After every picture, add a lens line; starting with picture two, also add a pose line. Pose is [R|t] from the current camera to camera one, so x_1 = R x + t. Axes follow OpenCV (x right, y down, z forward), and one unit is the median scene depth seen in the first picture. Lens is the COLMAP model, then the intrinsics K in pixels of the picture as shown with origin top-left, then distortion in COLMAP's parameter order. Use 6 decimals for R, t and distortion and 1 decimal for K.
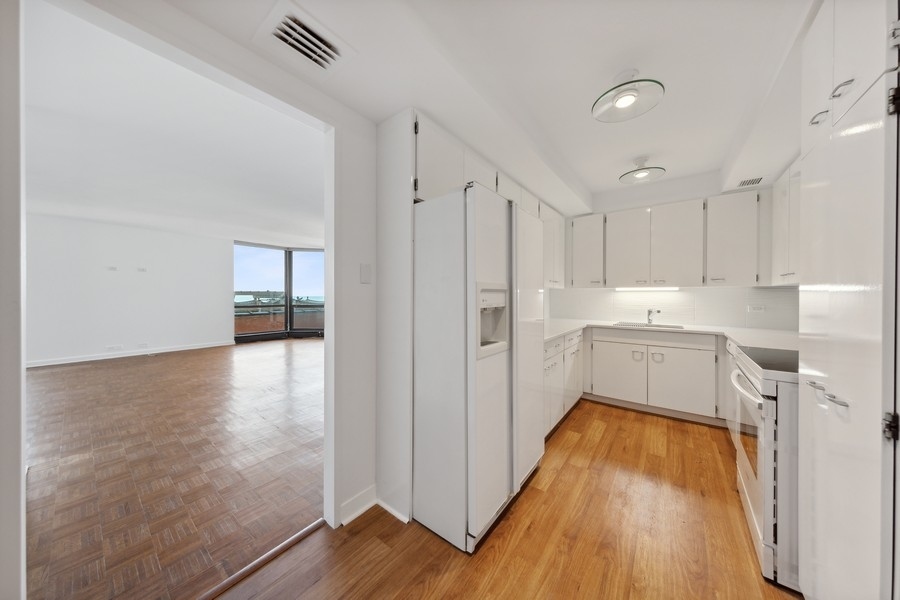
lens RADIAL K [[287.0, 0, 444.7], [0, 287.0, 294.8], [0, 0, 1]] dist [-0.000101, -0.000164]
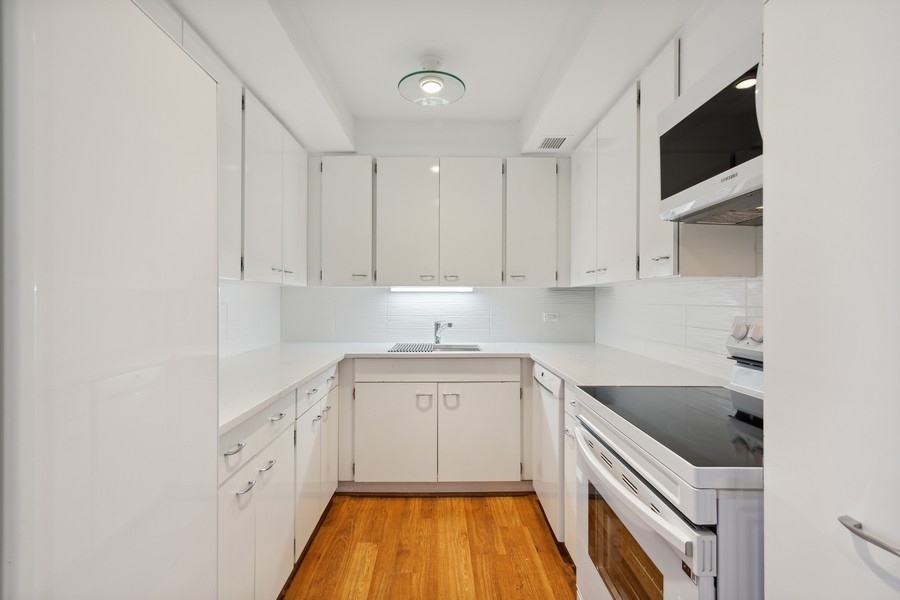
lens RADIAL K [[415.7, 0, 448.6], [0, 415.7, 298.0], [0, 0, 1]] dist [0.004550, 0.000346]
pose [[0.773501, 0.001239, 0.633794, 0.173470], [0.000490, 0.999997, -0.002552, 0.001229], [-0.633795, 0.002284, 0.773498, 0.313890]]
